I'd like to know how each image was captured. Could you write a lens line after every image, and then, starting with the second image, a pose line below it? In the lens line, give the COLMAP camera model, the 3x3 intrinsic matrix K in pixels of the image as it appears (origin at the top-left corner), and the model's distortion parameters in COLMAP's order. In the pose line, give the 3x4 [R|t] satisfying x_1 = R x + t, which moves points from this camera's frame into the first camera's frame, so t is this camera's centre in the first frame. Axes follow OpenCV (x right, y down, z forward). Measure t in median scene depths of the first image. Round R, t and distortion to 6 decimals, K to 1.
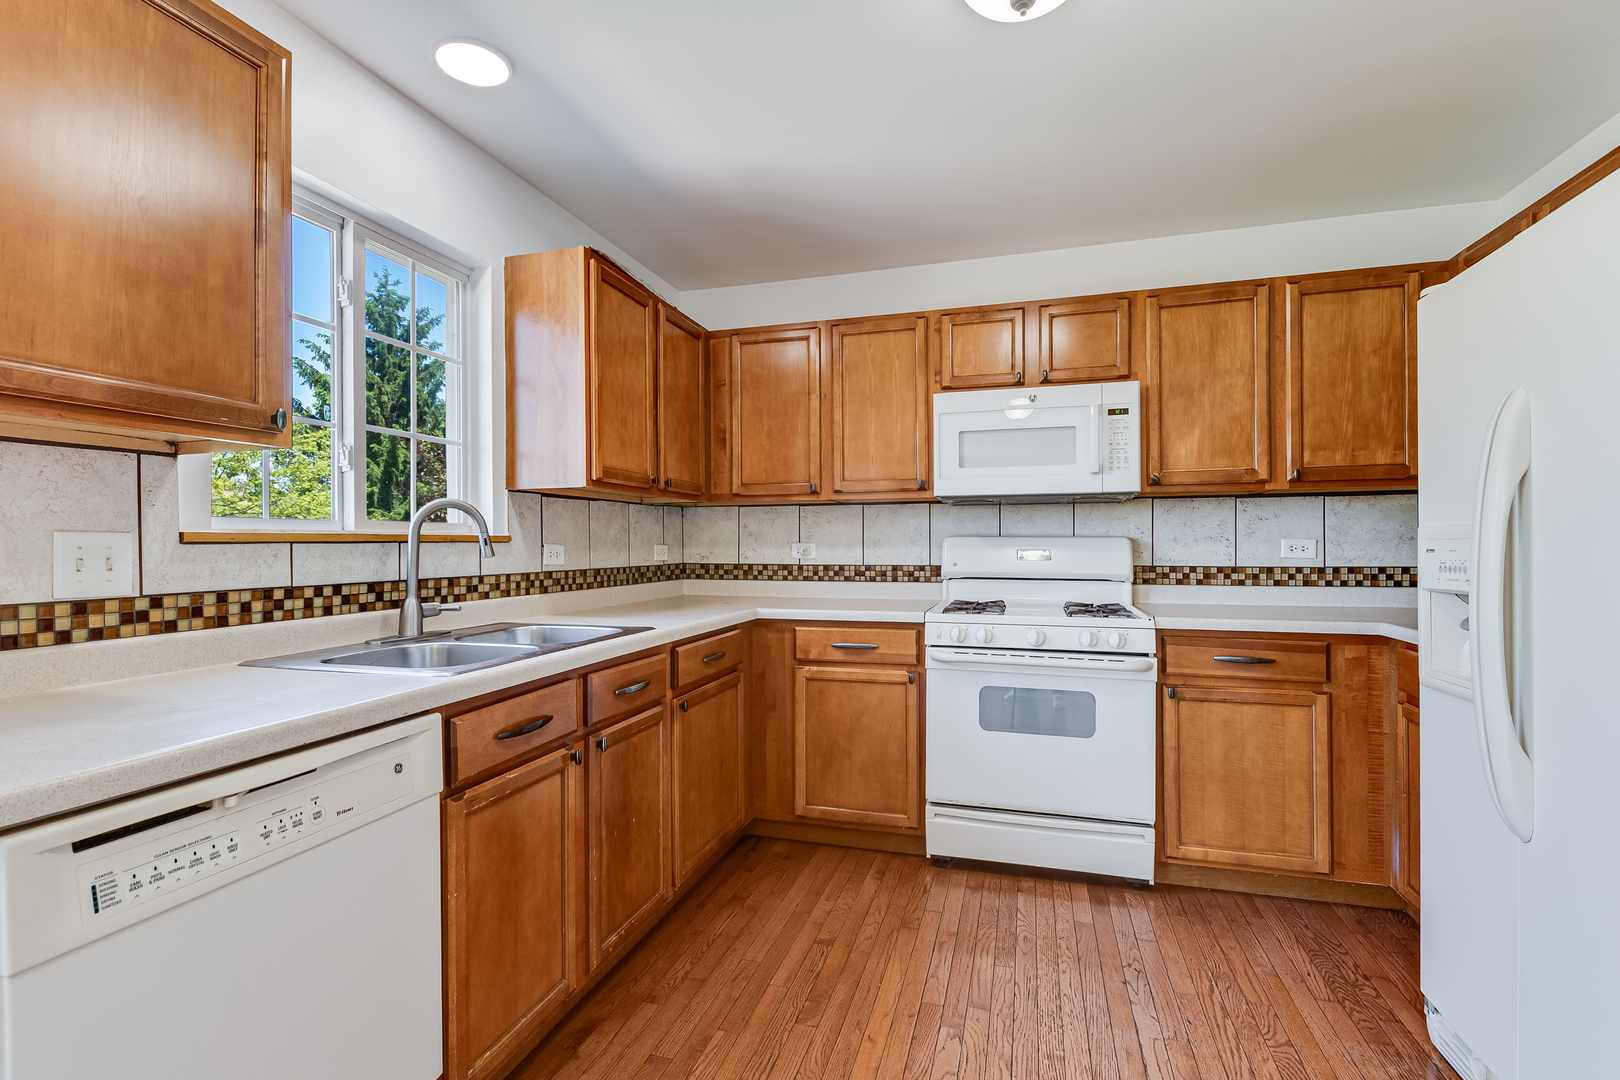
lens RADIAL K [[742.7, 0, 810.7], [0, 742.7, 541.7], [0, 0, 1]] dist [-0.003537, 0.000509]
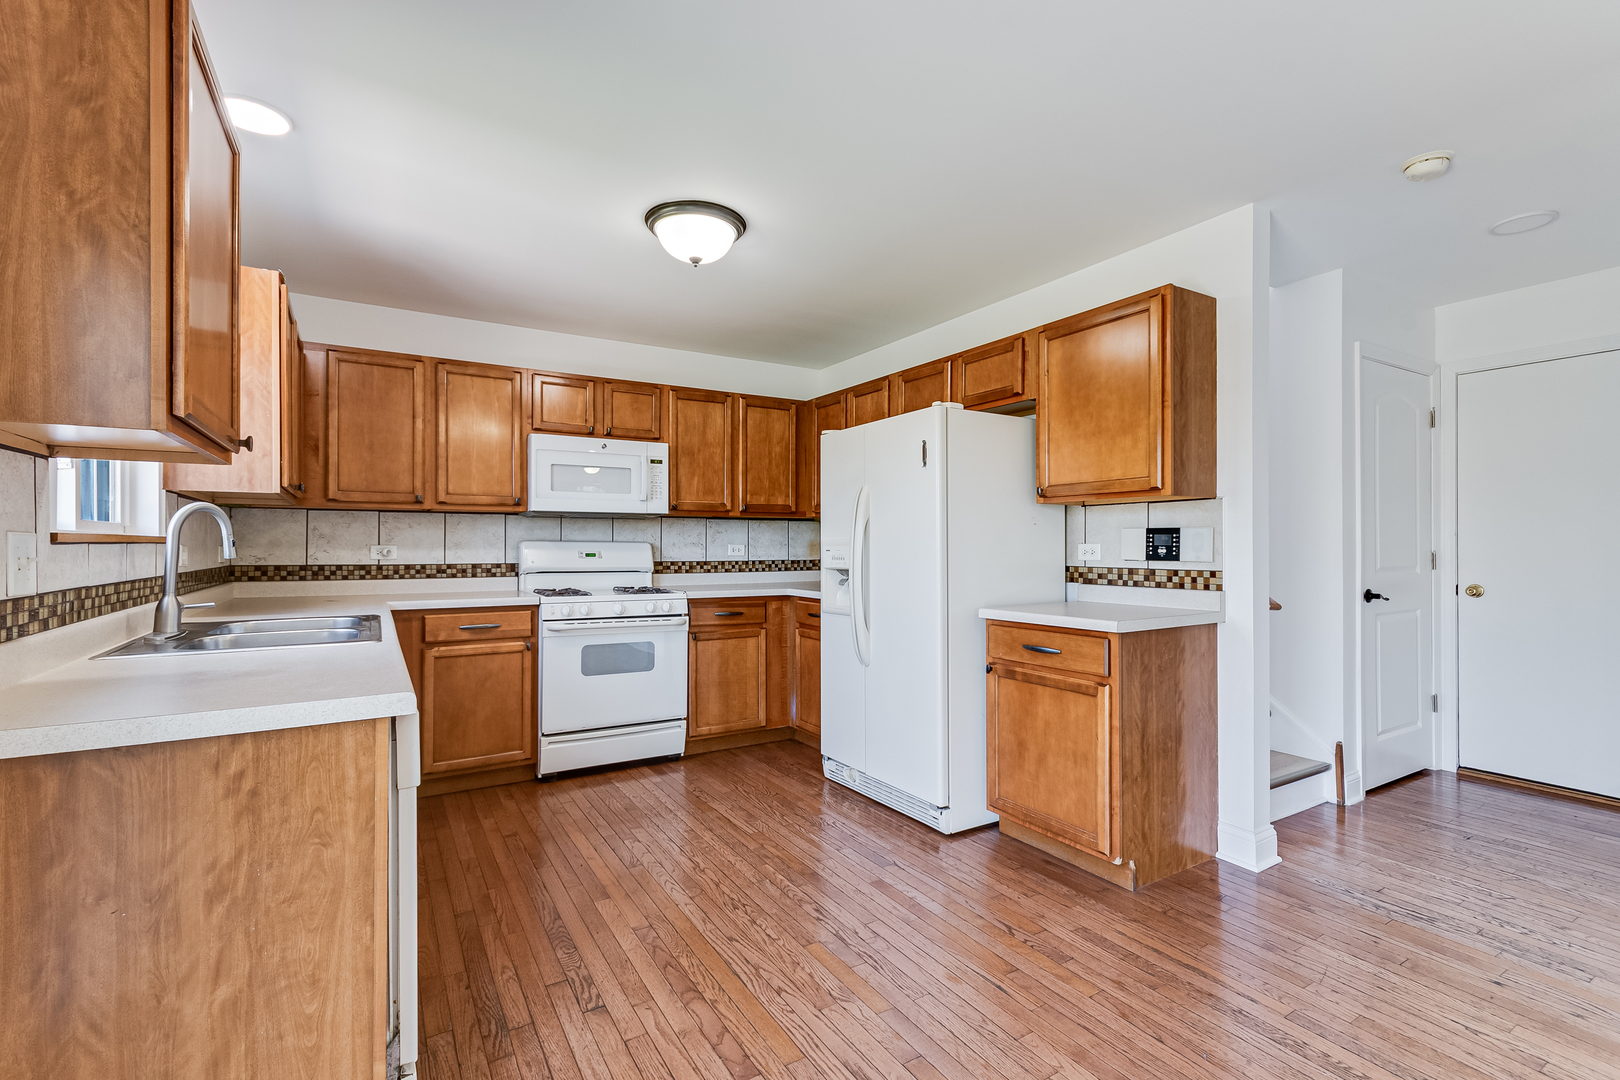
lens RADIAL K [[715.2, 0, 808.2], [0, 715.2, 544.1], [0, 0, 1]] dist [0.001113, 0.000028]
pose [[0.673280, 0.006396, 0.739360, -0.474257], [-0.005841, 0.999977, -0.003332, -0.000090], [-0.739364, -0.002076, 0.673302, -0.240068]]
